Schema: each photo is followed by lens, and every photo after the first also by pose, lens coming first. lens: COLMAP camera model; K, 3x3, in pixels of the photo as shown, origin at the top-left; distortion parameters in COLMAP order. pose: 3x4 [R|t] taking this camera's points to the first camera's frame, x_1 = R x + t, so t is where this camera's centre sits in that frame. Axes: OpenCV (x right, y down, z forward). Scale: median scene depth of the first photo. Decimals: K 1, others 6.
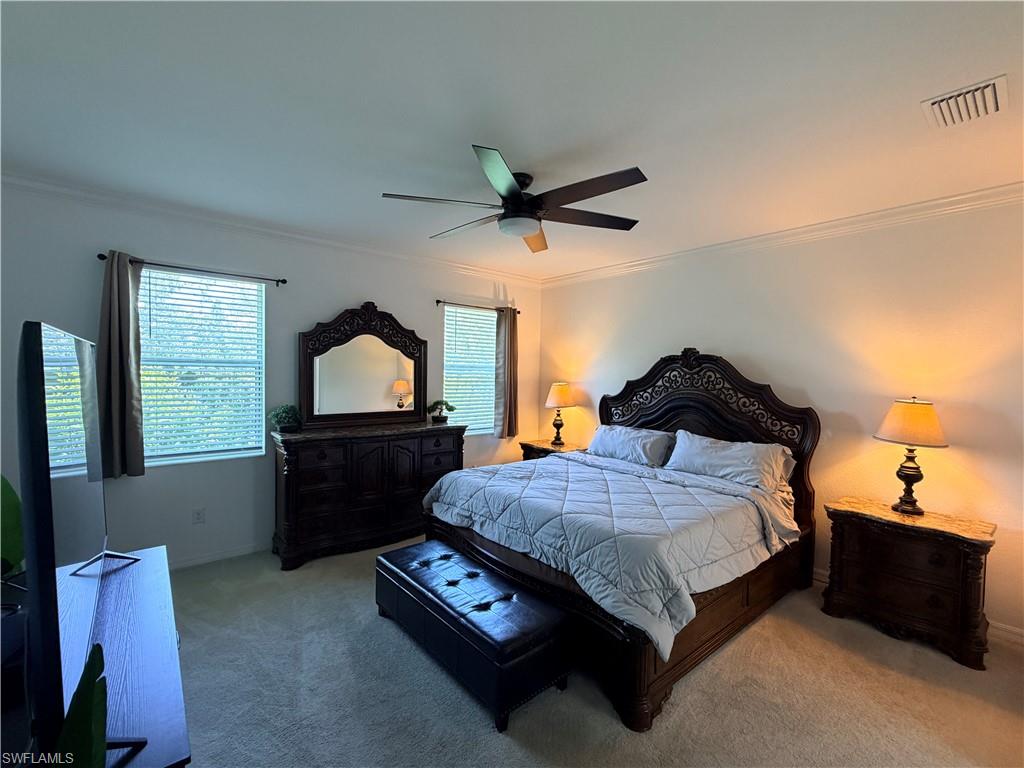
lens RADIAL K [[449.6, 0, 512.0], [0, 449.6, 384.0], [0, 0, 1]] dist [-0.000480, -0.000061]
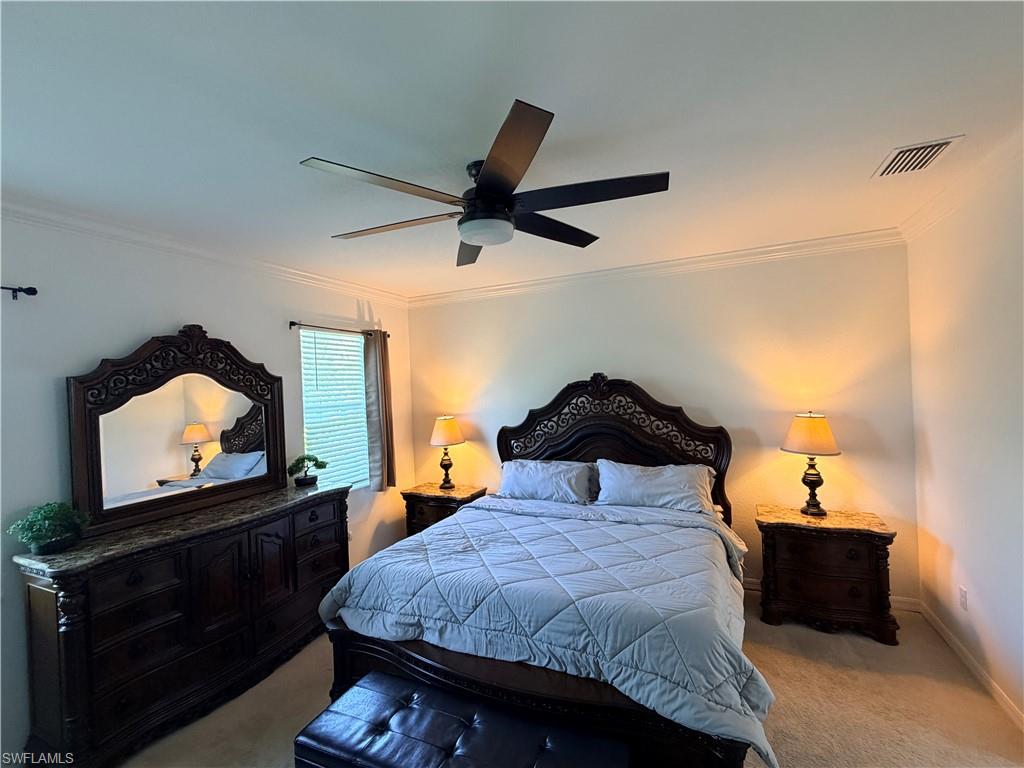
lens RADIAL K [[449.6, 0, 512.0], [0, 449.6, 384.0], [0, 0, 1]] dist [-0.000480, -0.000061]
pose [[0.902082, -0.054472, 0.428114, -0.209563], [0.070311, 0.997299, -0.021260, -0.054138], [-0.425799, 0.049280, 0.903475, 0.224777]]
